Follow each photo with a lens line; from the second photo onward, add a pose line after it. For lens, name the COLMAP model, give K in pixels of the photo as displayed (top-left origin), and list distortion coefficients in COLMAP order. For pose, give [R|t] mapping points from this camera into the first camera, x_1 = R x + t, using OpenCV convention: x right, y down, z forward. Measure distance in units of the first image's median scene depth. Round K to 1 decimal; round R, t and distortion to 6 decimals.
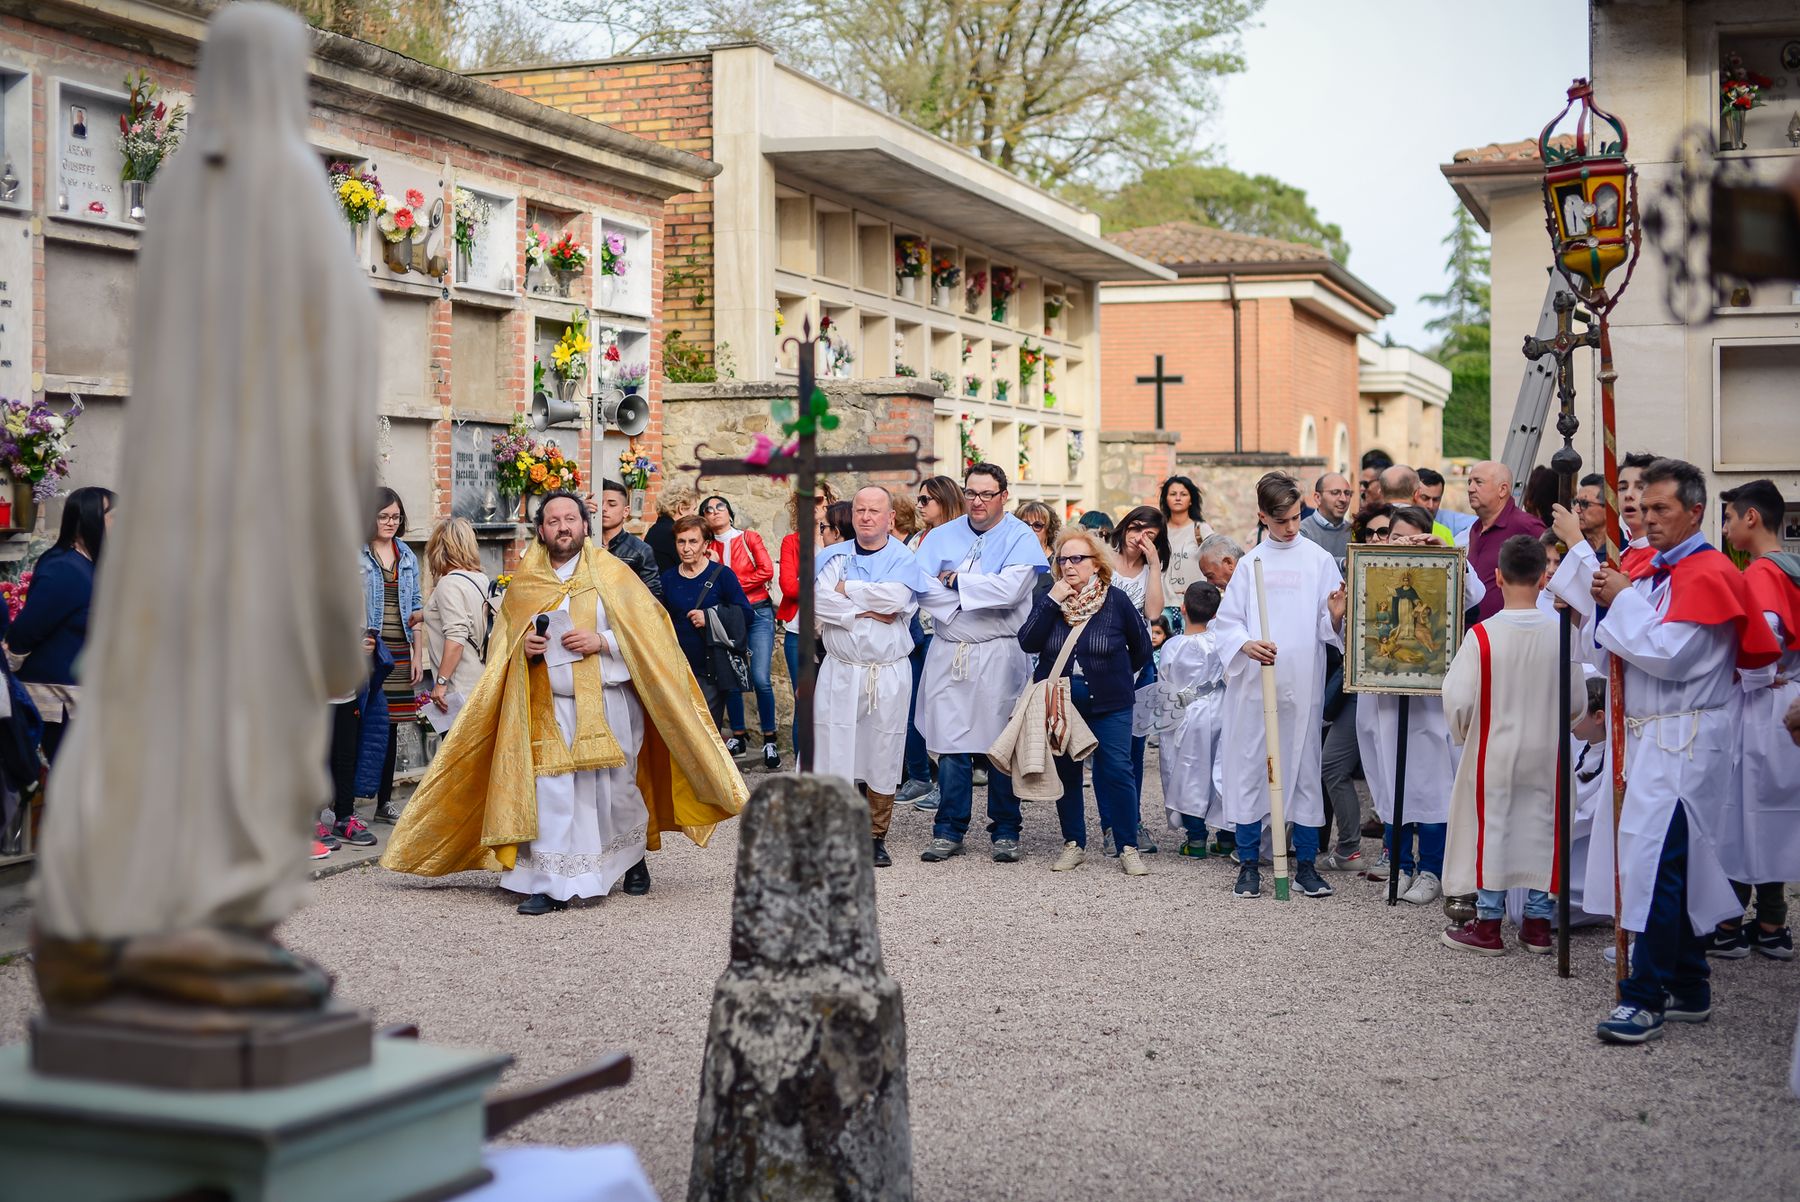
lens RADIAL K [[2366.7, 0, 900.0], [0, 2366.7, 597.3], [0, 0, 1]] dist [-0.089243, 0.000000]
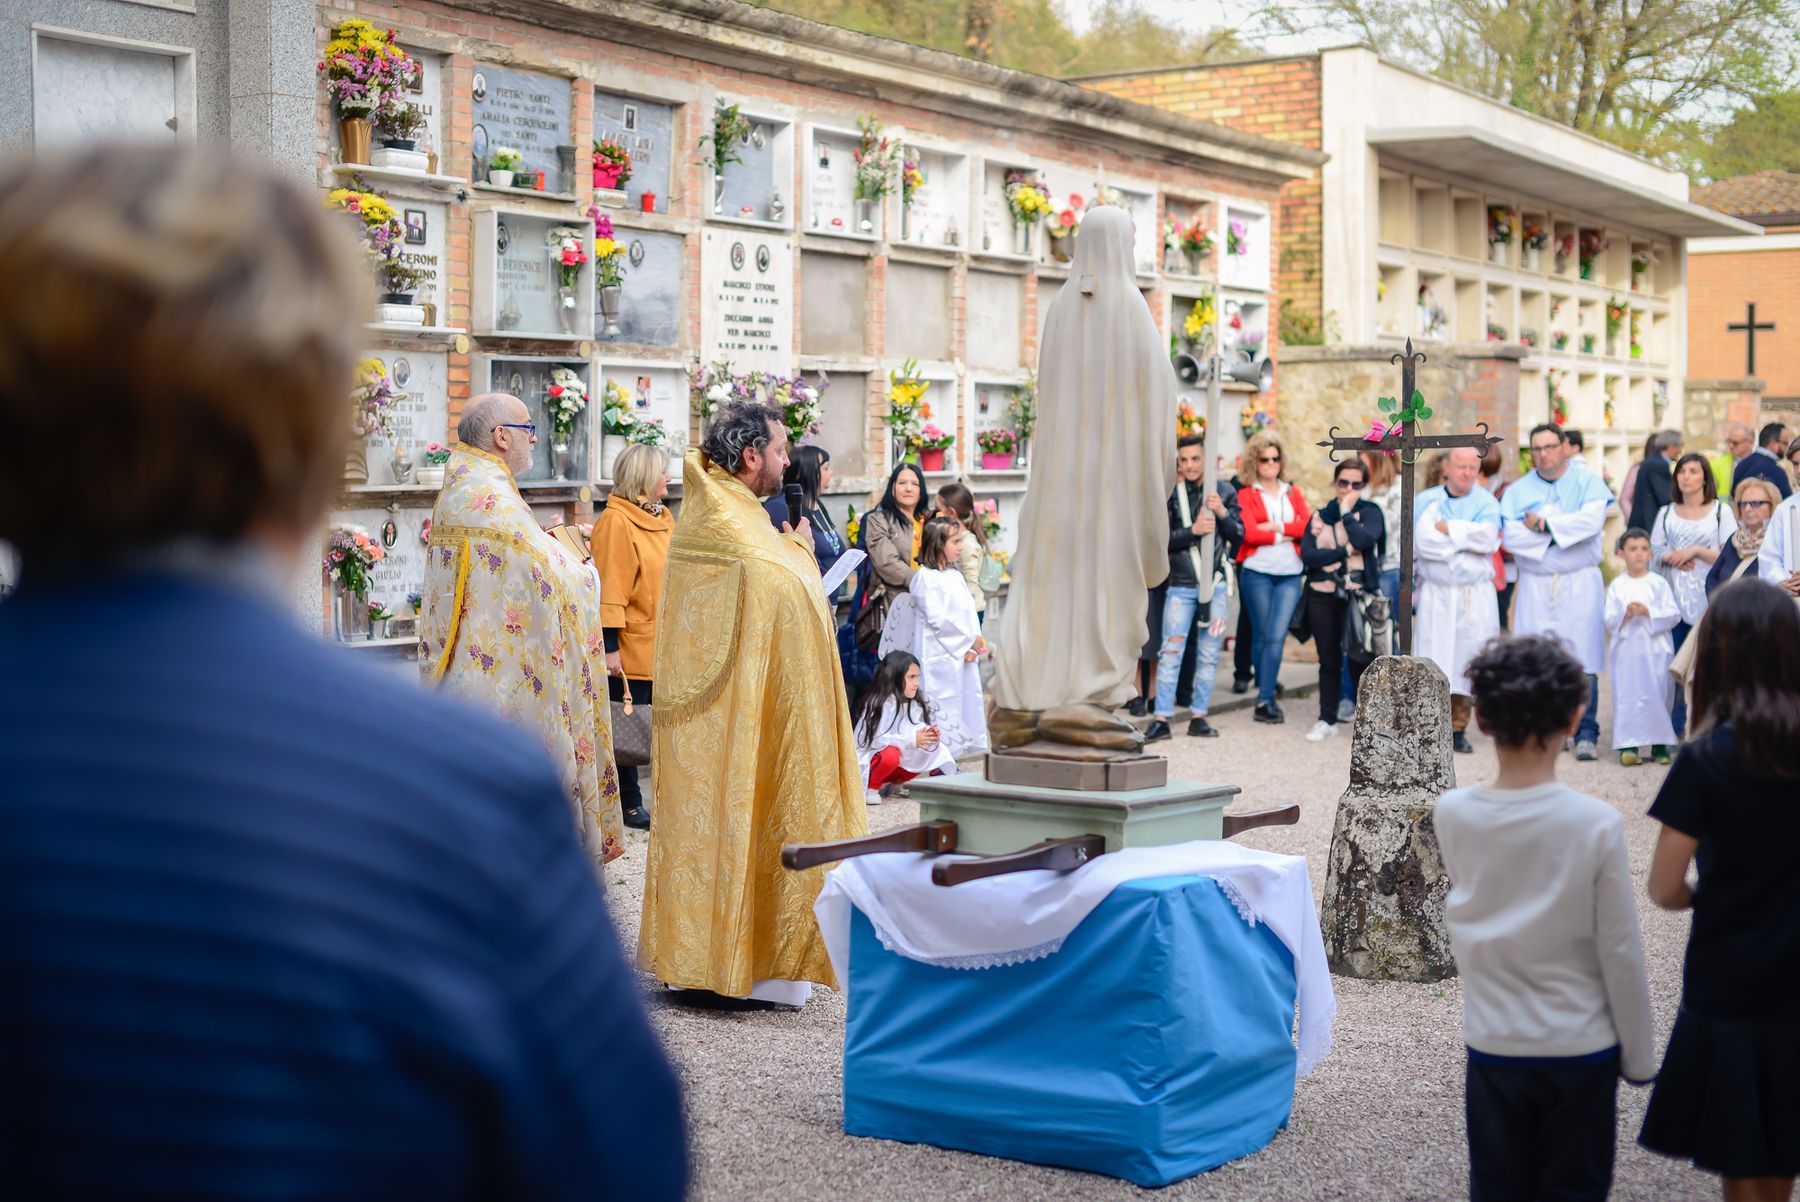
lens RADIAL K [[2366.7, 0, 897.5], [0, 2366.7, 593.8], [0, 0, 1]] dist [-0.089243, 0.000000]
pose [[0.968981, 0.014733, -0.246697, 0.005581], [-0.008426, 0.999611, 0.026599, 0.000278], [0.246993, -0.023696, 0.968727, -0.178815]]
